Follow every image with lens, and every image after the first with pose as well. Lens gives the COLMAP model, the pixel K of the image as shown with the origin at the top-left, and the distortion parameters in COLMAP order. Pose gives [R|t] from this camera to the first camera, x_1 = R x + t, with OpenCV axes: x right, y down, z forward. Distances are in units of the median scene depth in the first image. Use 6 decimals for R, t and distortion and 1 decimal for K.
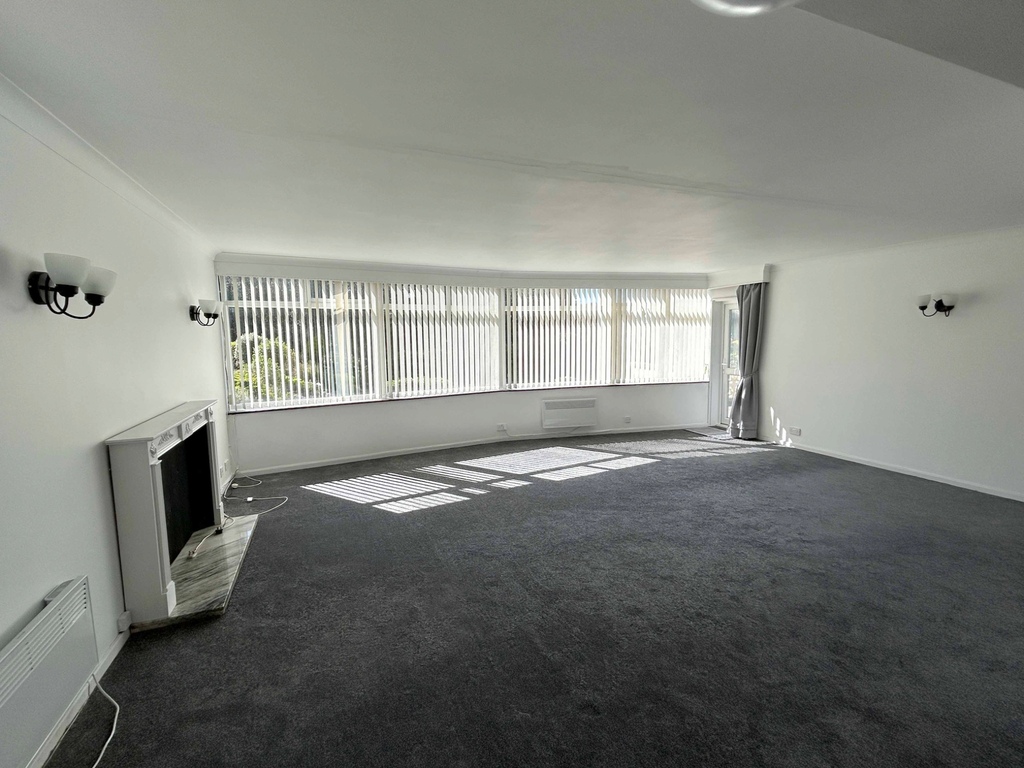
lens RADIAL K [[410.5, 0, 512.0], [0, 410.5, 384.0], [0, 0, 1]] dist [-0.001276, 0.000003]
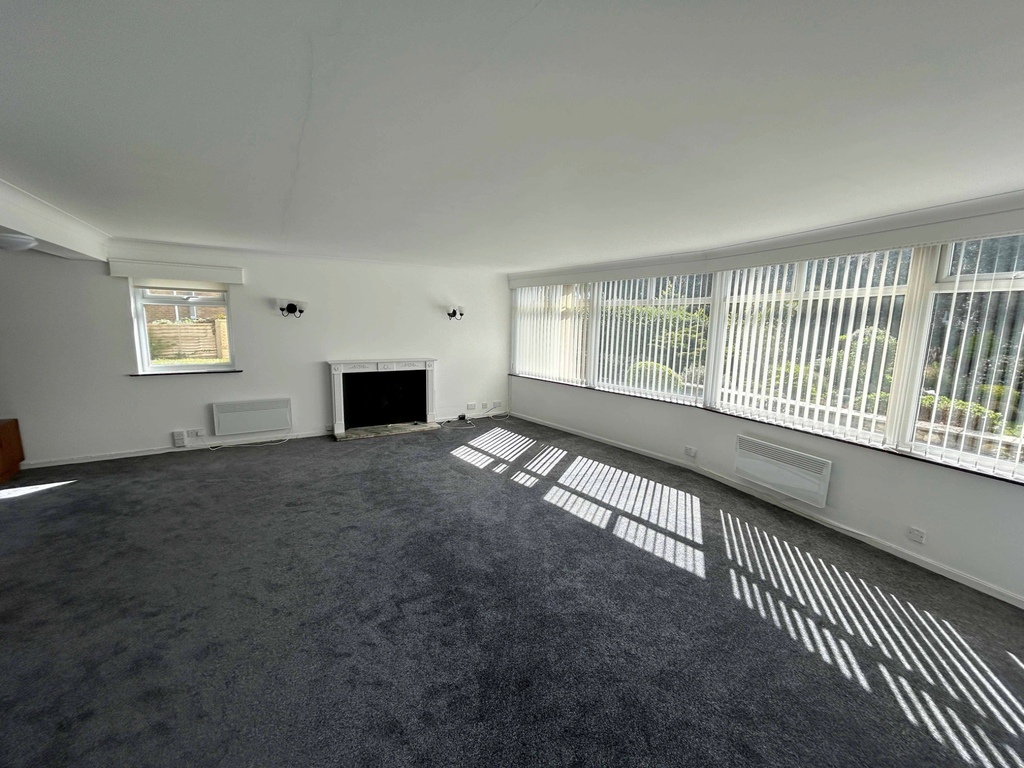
lens RADIAL K [[410.5, 0, 512.0], [0, 410.5, 384.0], [0, 0, 1]] dist [-0.001276, 0.000003]
pose [[0.201235, 0.159122, -0.966532, 0.935579], [-0.139378, 0.981329, 0.132539, -0.115163], [0.969576, 0.108042, 0.219656, 0.732265]]
